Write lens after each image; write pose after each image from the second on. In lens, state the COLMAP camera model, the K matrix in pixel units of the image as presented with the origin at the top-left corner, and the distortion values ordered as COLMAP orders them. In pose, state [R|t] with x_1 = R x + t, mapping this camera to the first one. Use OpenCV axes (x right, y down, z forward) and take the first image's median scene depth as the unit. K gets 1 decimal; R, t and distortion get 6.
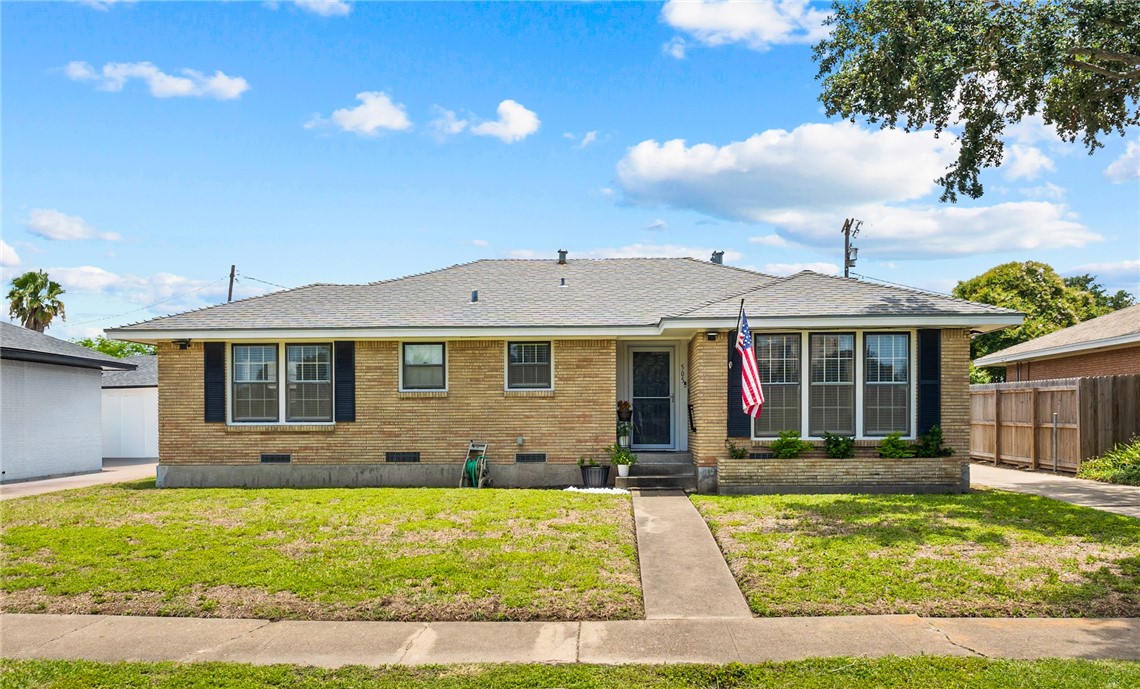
lens RADIAL K [[894.7, 0, 568.8], [0, 894.7, 435.2], [0, 0, 1]] dist [0.020765, 0.001881]
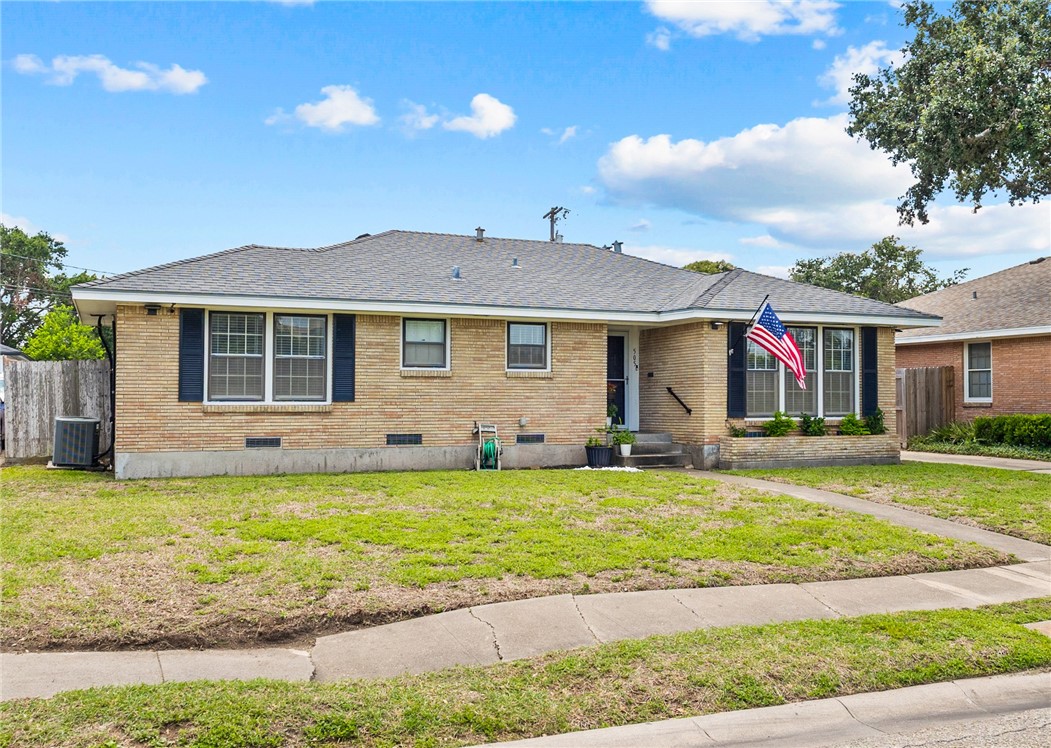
lens RADIAL K [[973.5, 0, 525.5], [0, 973.5, 374.0], [0, 0, 1]] dist [-0.001079, 0.001186]
pose [[0.907719, 0.017080, 0.419231, -0.500173], [0.001184, 0.999063, -0.043268, 0.000168], [-0.419577, 0.039771, 0.906848, 0.019265]]
